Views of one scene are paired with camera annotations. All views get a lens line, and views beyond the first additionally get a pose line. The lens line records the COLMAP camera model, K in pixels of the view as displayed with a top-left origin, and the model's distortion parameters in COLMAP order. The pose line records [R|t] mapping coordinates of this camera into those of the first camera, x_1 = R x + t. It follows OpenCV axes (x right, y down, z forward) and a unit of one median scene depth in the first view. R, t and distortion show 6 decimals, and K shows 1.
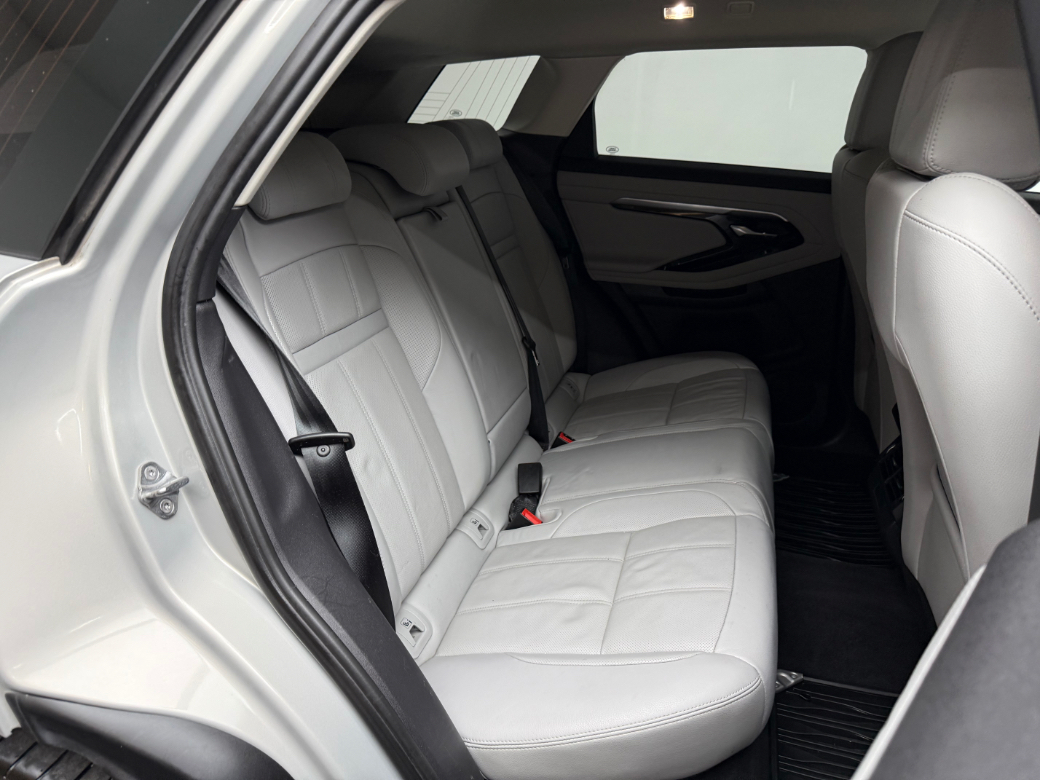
lens RADIAL K [[730.2, 0, 519.9], [0, 730.2, 372.0], [0, 0, 1]] dist [-0.003810, -0.002368]
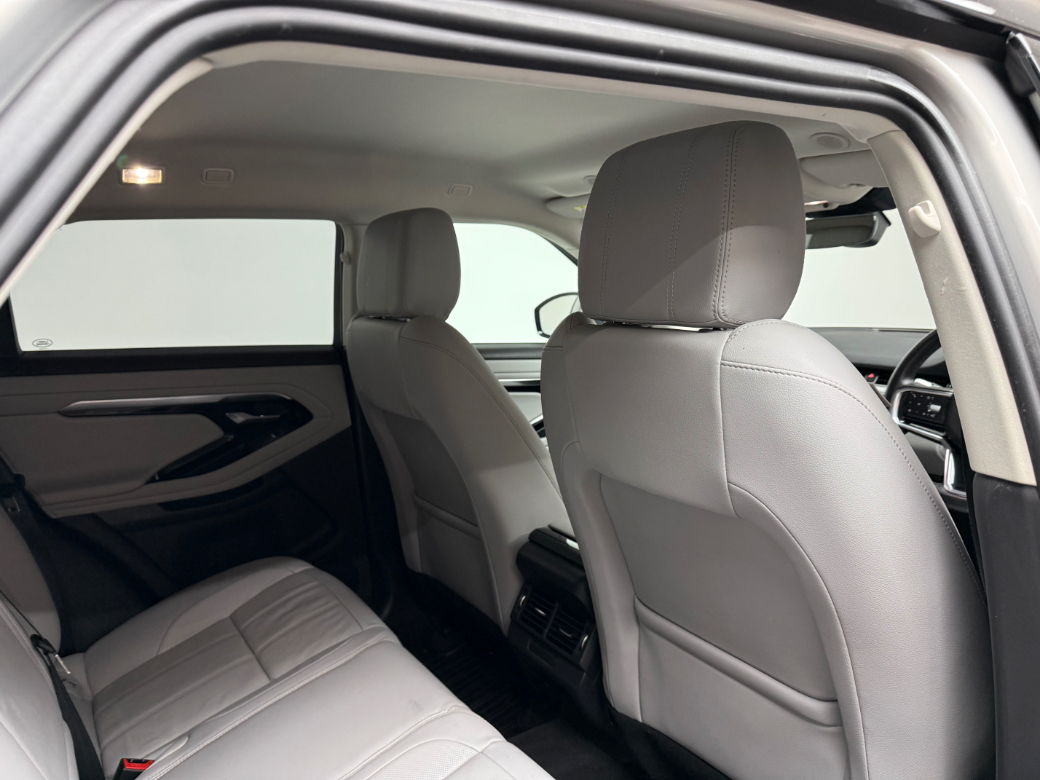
lens RADIAL K [[730.2, 0, 519.9], [0, 730.2, 372.0], [0, 0, 1]] dist [-0.003810, -0.002368]
pose [[0.639930, -0.121560, 0.758757, -0.142927], [0.292696, 0.951533, -0.094413, -0.069172], [-0.710506, 0.282503, 0.644495, 0.199738]]
